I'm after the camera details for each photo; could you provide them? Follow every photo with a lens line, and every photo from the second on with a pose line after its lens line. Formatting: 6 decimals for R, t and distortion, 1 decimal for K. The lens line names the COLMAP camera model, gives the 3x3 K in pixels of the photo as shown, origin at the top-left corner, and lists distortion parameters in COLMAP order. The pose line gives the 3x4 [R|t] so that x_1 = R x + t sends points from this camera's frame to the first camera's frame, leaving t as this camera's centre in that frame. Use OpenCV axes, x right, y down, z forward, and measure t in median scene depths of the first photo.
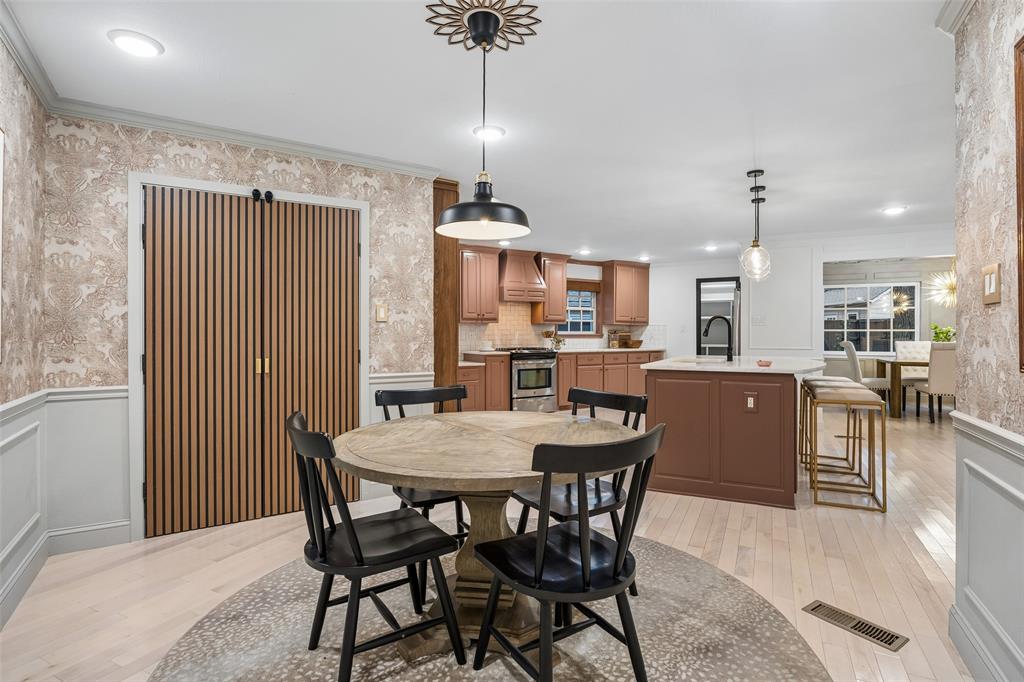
lens RADIAL K [[524.1, 0, 512.1], [0, 524.1, 340.1], [0, 0, 1]] dist [-0.004321, -0.000540]
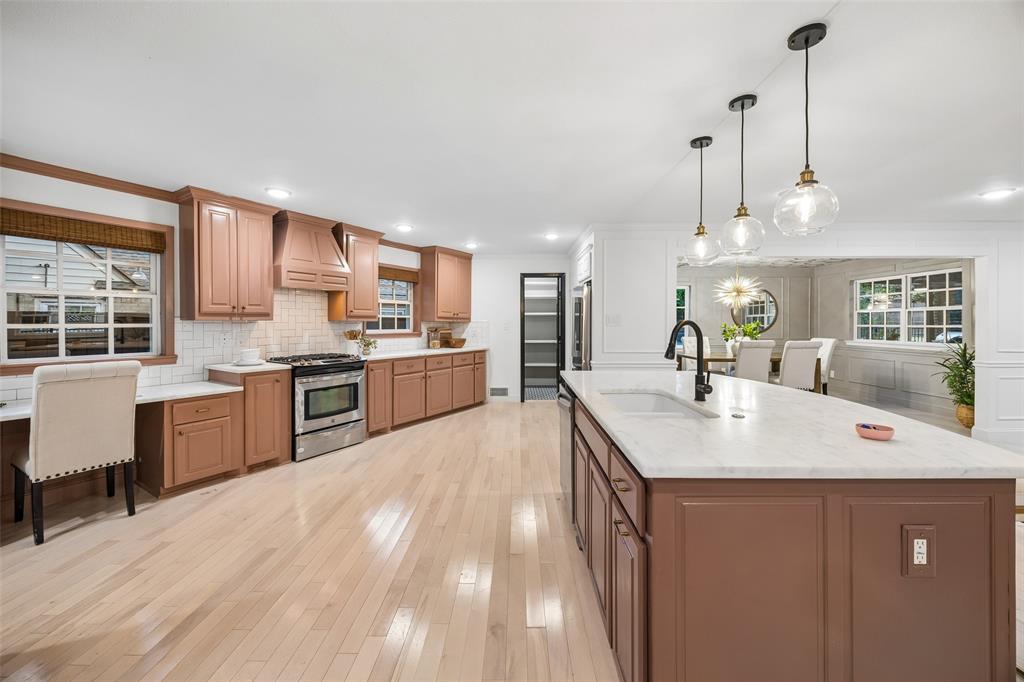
lens RADIAL K [[395.7, 0, 511.5], [0, 395.7, 327.8], [0, 0, 1]] dist [-0.007981, -0.000278]
pose [[0.899324, -0.003851, 0.437265, 0.024677], [0.003188, 0.999992, 0.002250, -0.021187], [-0.437271, -0.000629, 0.899330, 0.380588]]
